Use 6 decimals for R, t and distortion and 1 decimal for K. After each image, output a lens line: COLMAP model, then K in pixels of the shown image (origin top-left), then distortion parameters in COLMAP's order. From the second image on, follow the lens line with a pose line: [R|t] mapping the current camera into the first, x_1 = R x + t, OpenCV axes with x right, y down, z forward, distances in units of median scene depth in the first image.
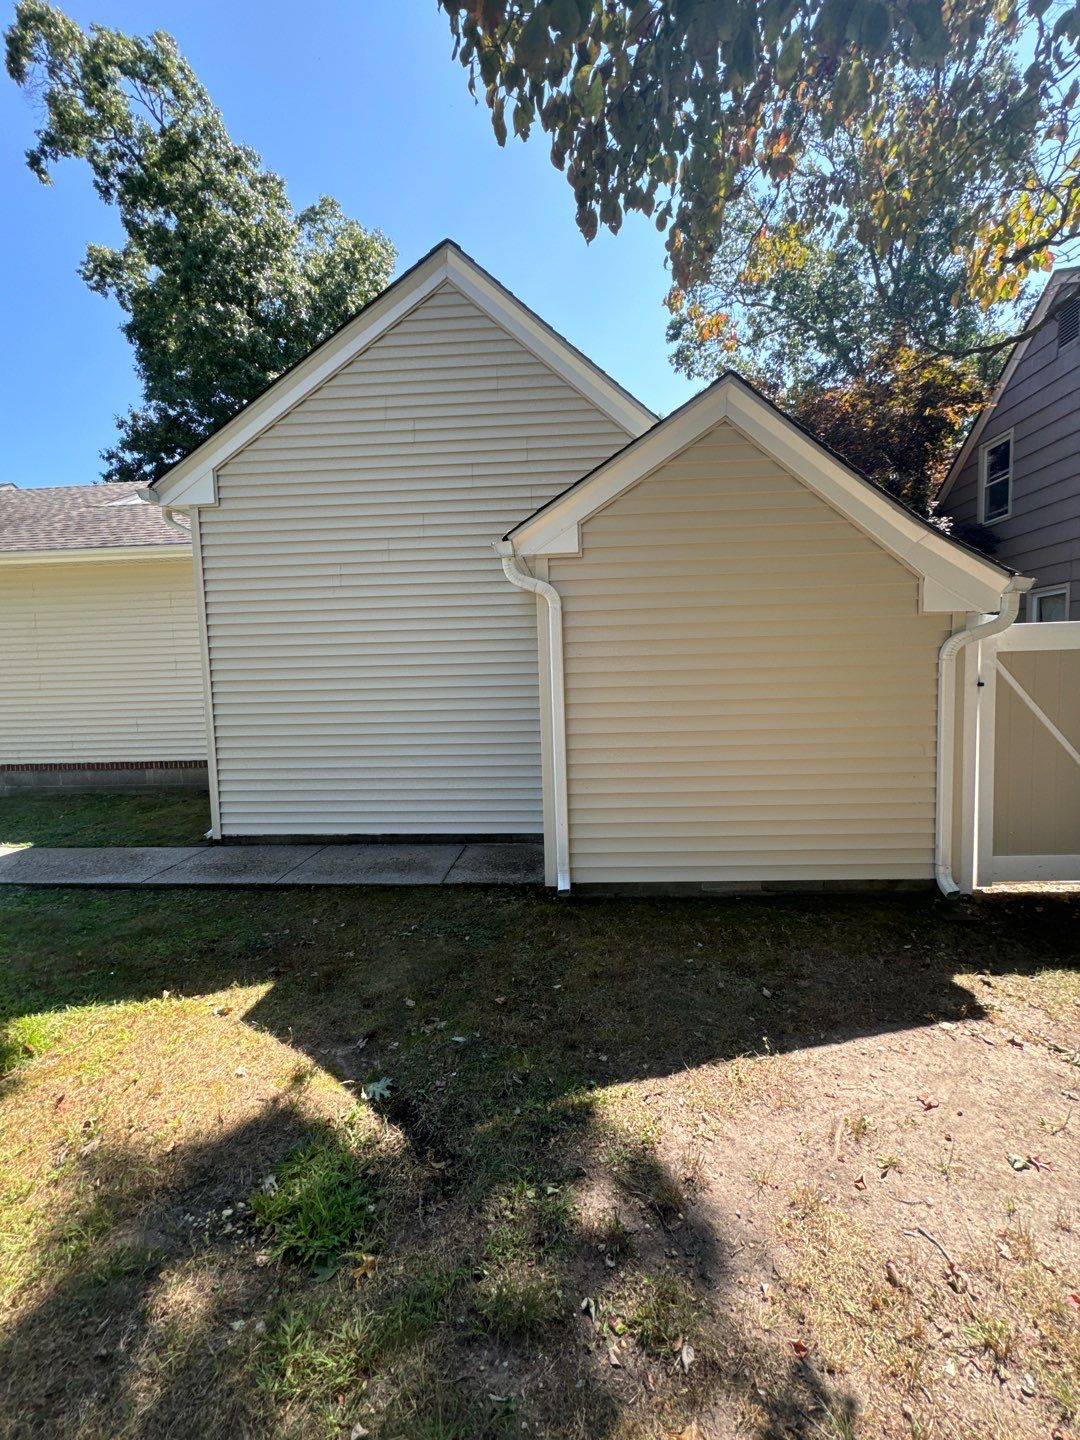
lens RADIAL K [[573.5, 0, 542.6], [0, 573.5, 716.5], [0, 0, 1]] dist [-0.002307, -0.000723]
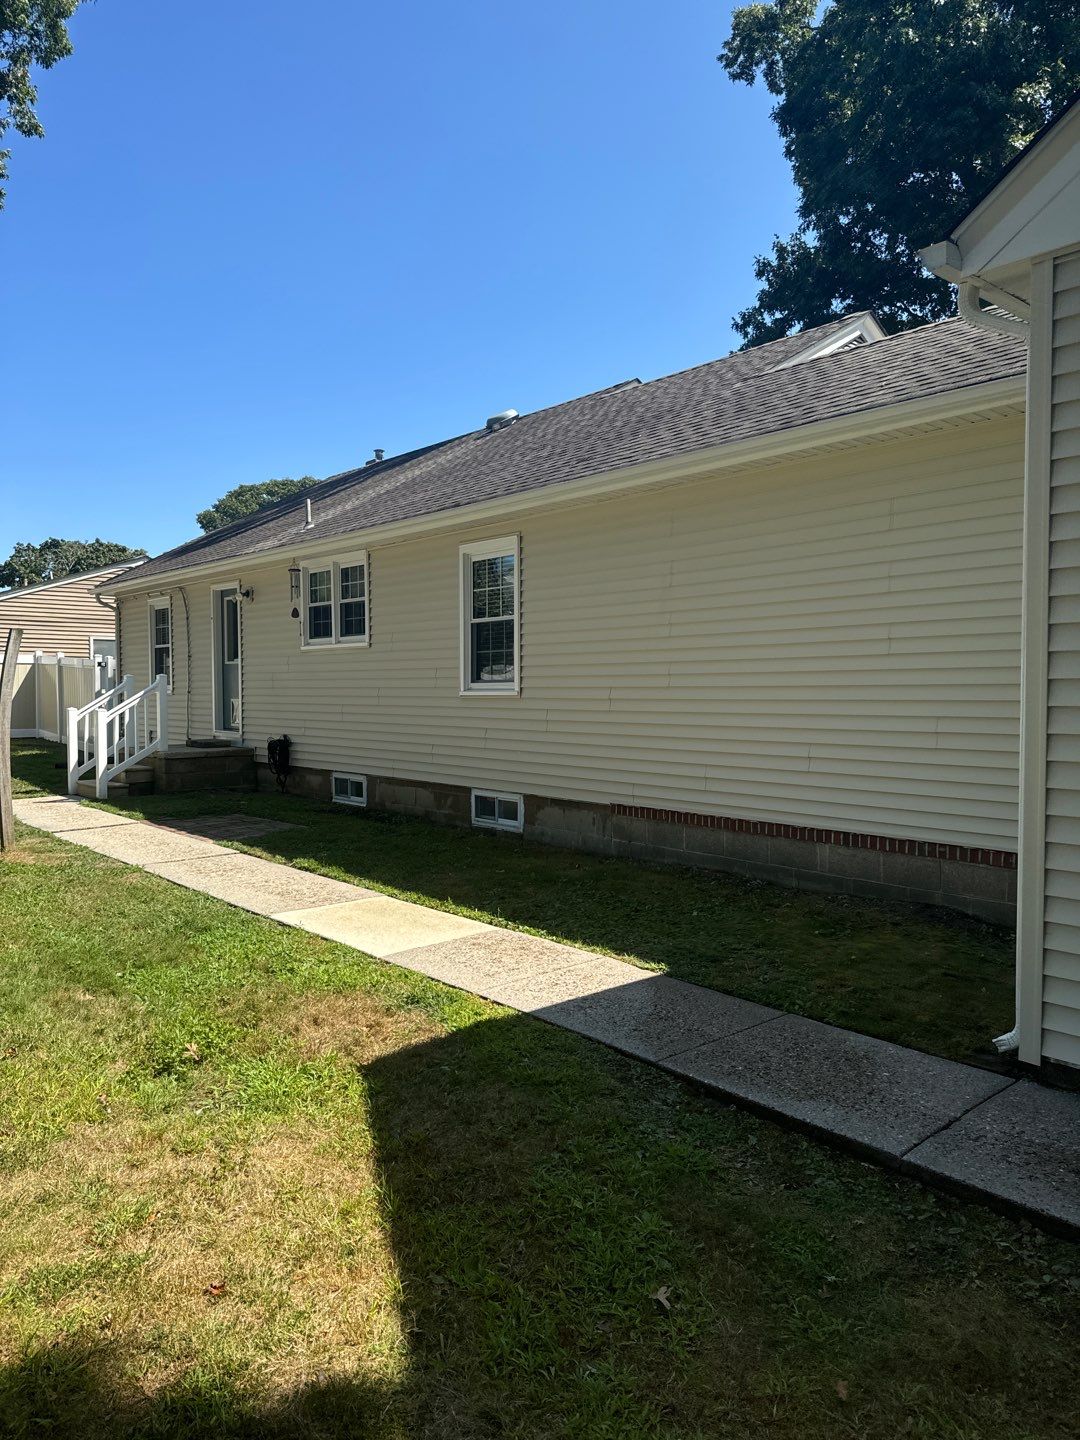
lens RADIAL K [[980.4, 0, 540.0], [0, 980.4, 720.0], [0, 0, 1]] dist [0.002477, -0.046478]
pose [[0.700644, 0.047318, -0.711941, -0.216082], [-0.062051, 0.998059, 0.005268, -0.009533], [0.710808, 0.040486, 0.702220, 0.162882]]
